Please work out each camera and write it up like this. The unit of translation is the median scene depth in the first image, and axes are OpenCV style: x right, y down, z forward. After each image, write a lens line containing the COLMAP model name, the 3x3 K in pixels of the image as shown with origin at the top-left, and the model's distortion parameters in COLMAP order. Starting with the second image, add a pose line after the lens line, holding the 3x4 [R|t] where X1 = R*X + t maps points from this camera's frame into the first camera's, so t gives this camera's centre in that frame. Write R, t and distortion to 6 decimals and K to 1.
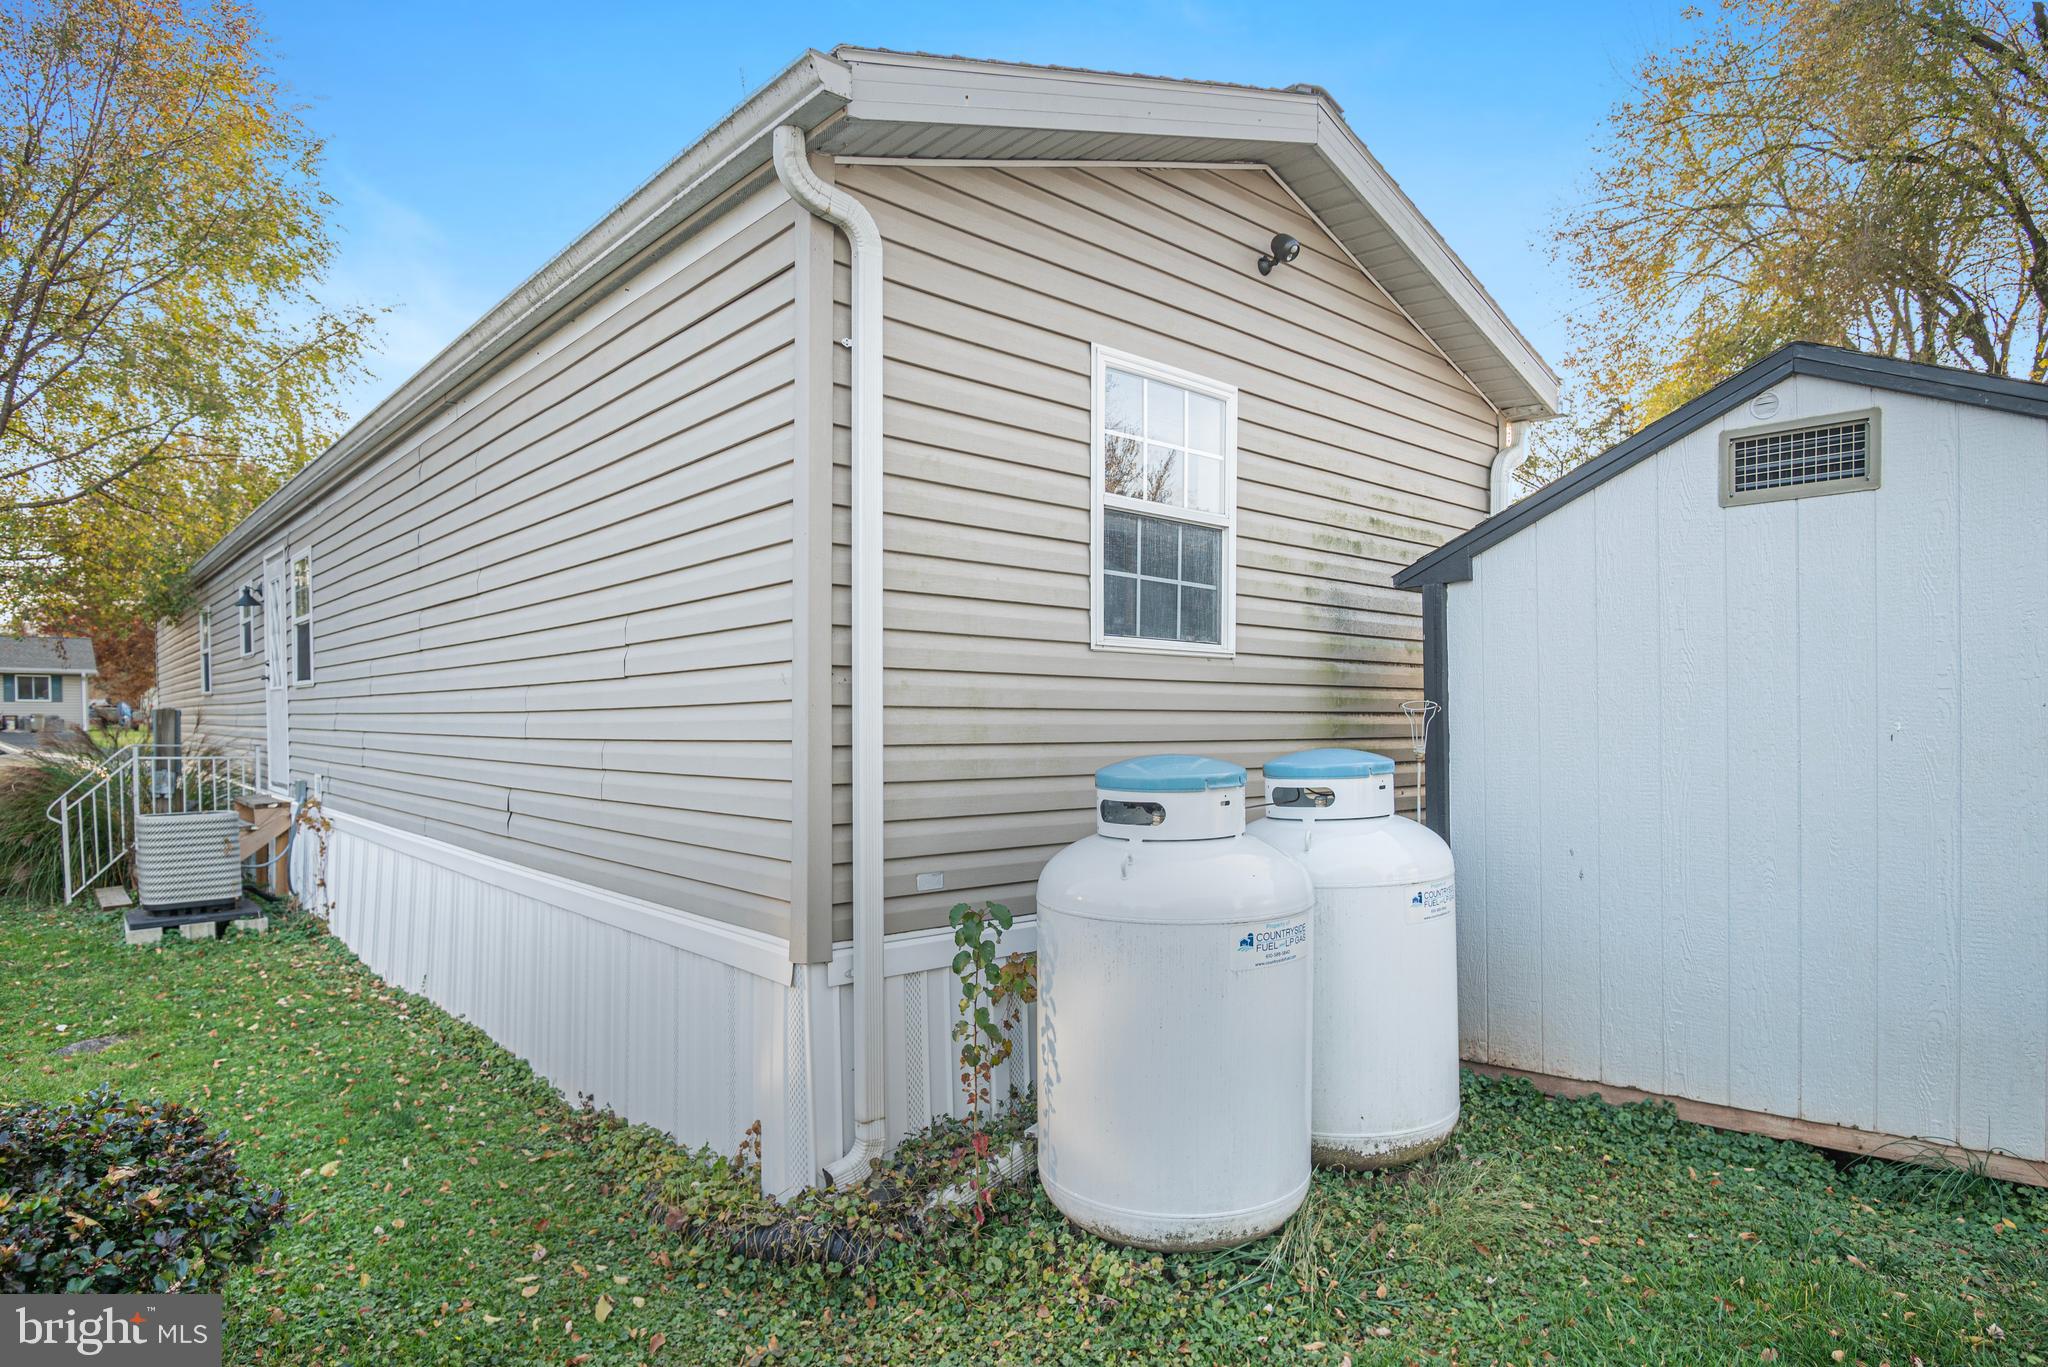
lens RADIAL K [[1153.6, 0, 1004.6], [0, 1153.6, 764.0], [0, 0, 1]] dist [-0.030038, 0.004988]
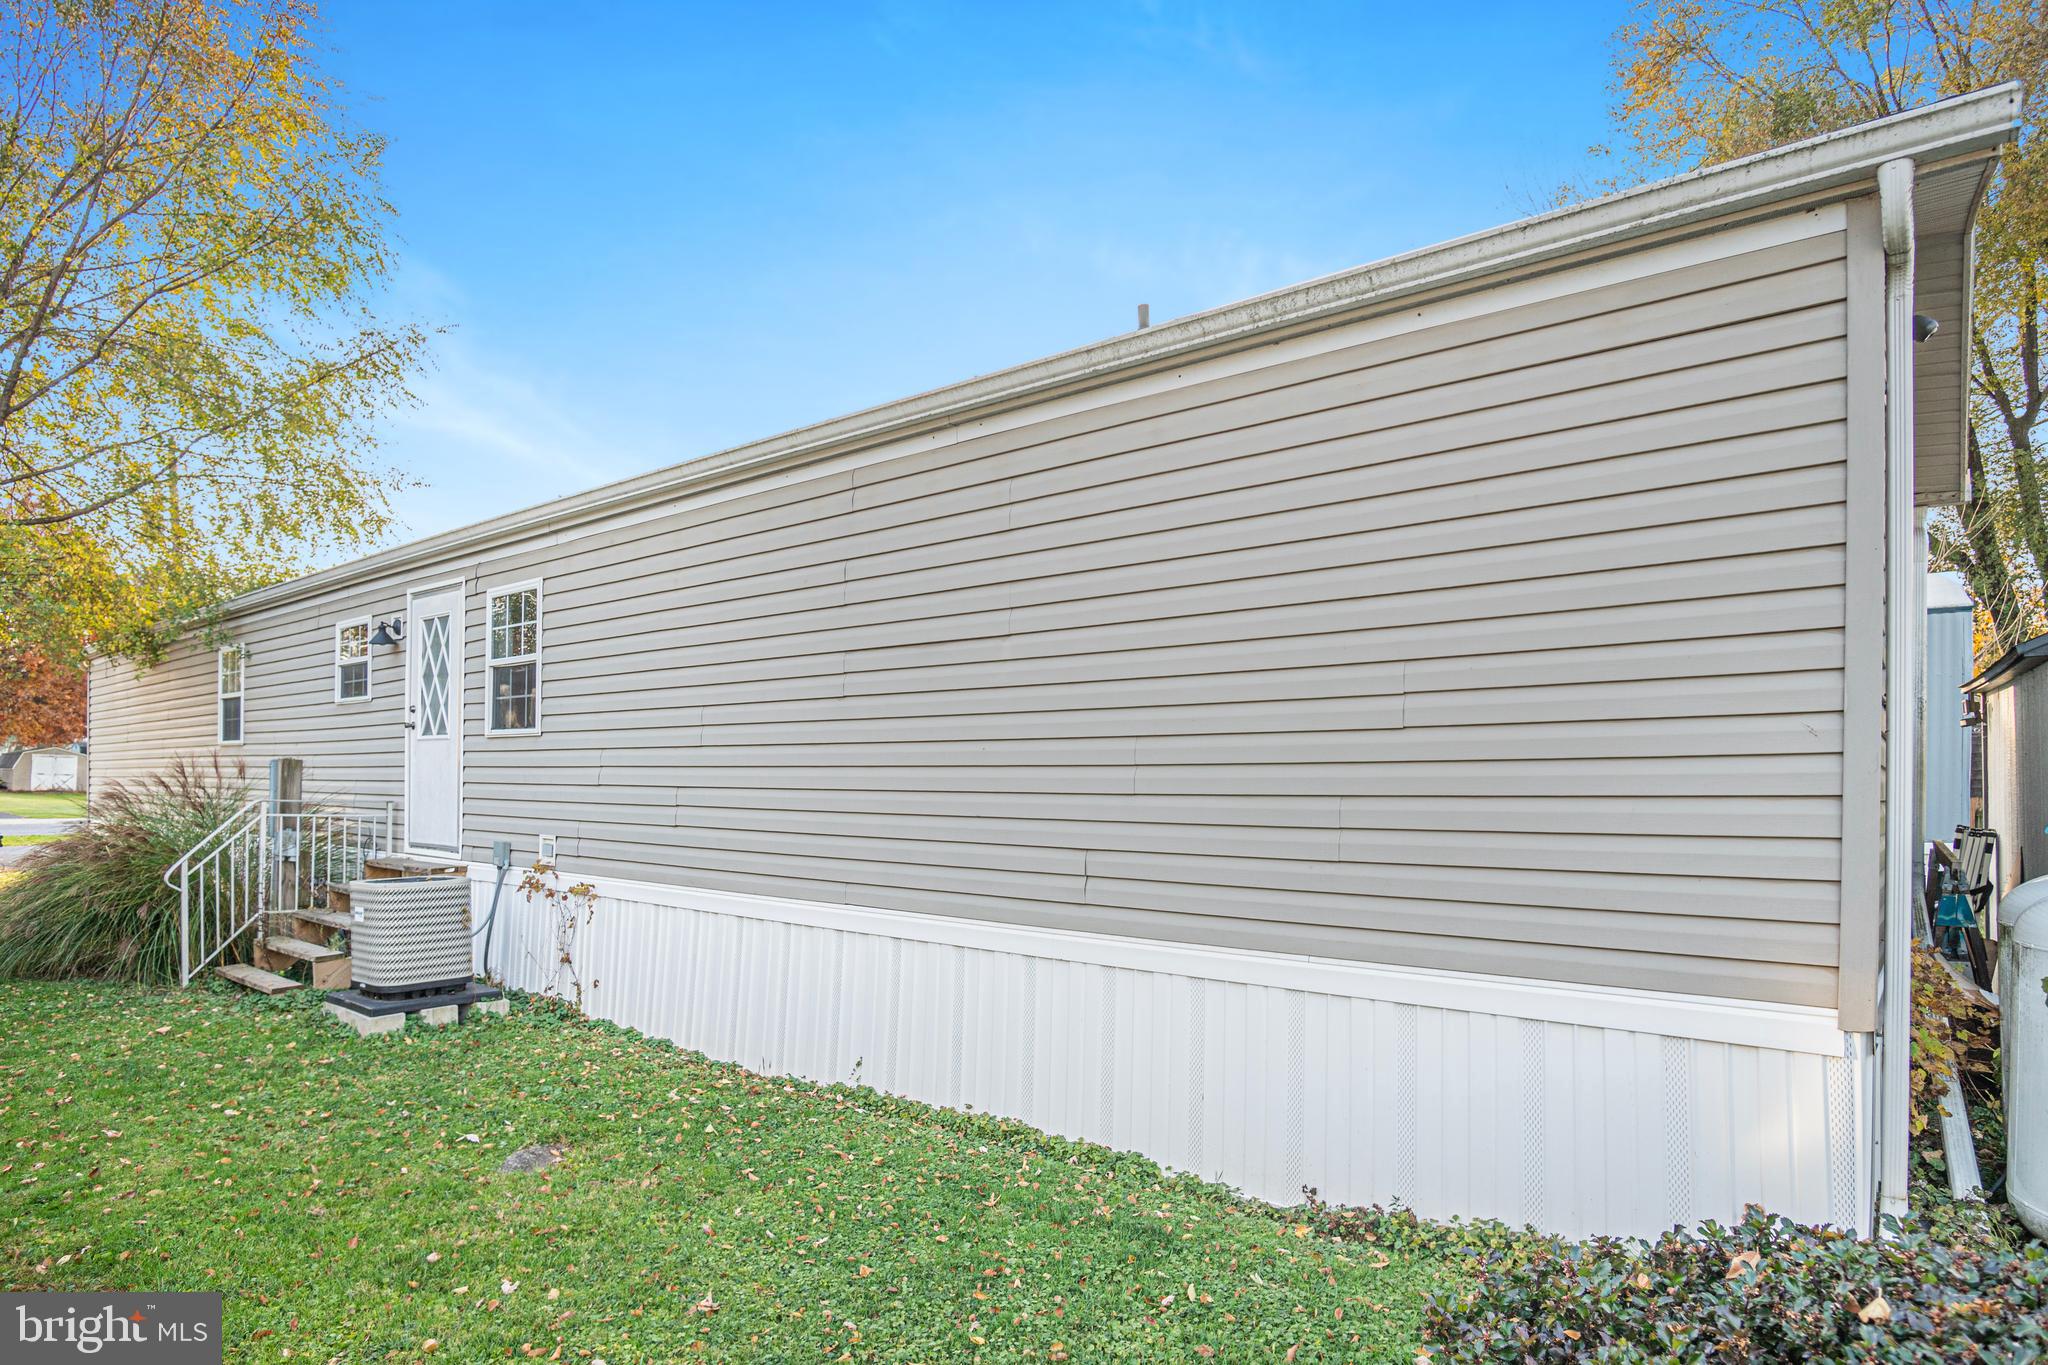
lens RADIAL K [[1153.6, 0, 979.0], [0, 1153.6, 782.6], [0, 0, 1]] dist [-0.030038, 0.004988]
pose [[0.989132, 0.012631, 0.146487, -0.398261], [-0.006292, 0.999027, -0.043655, 0.005214], [-0.146896, 0.042259, 0.988249, 0.070284]]
